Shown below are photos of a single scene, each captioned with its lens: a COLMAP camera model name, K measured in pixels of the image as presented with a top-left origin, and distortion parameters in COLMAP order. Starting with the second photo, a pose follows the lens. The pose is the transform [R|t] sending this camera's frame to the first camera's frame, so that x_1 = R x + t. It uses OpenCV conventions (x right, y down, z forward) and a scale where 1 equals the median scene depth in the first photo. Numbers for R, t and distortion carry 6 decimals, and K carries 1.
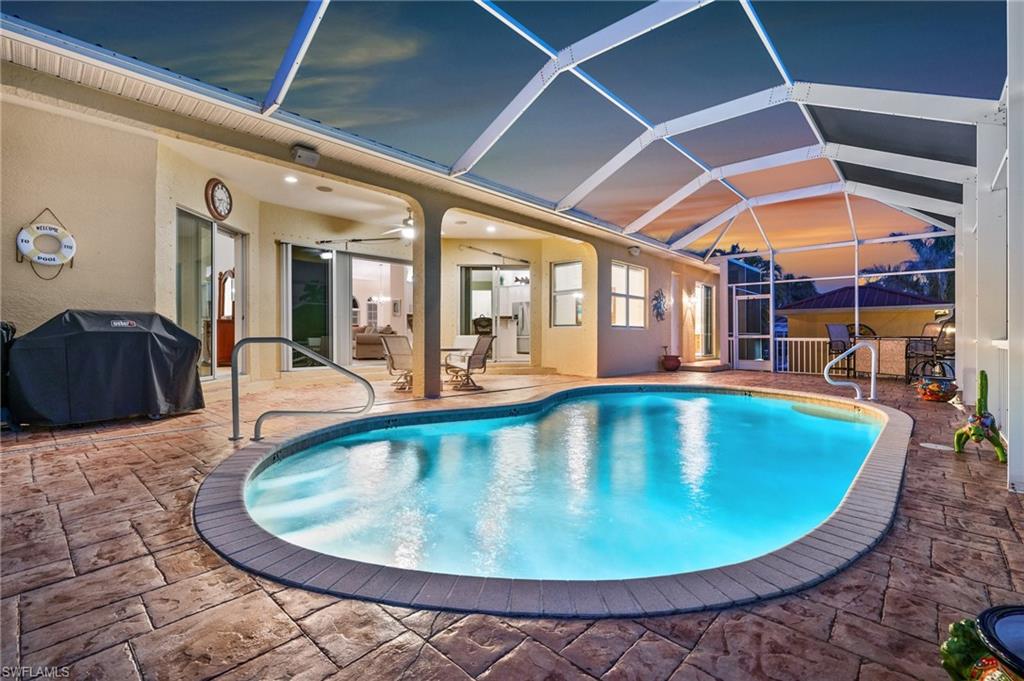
lens RADIAL K [[469.4, 0, 518.0], [0, 469.4, 336.7], [0, 0, 1]] dist [-0.003942, -0.000649]
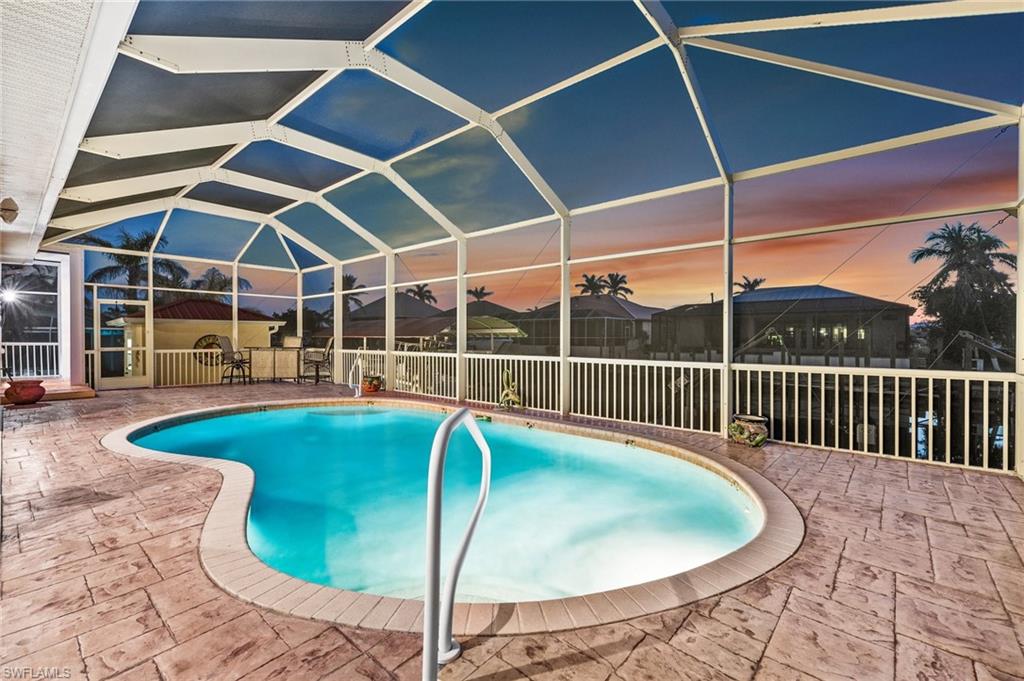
lens RADIAL K [[452.2, 0, 512.0], [0, 452.2, 340.5], [0, 0, 1]] dist [-0.002451, -0.000195]
pose [[-0.043550, -0.012156, 0.998977, -0.414610], [-0.002420, 0.999924, 0.012062, -0.032755], [-0.999048, -0.001893, -0.043576, 0.409409]]
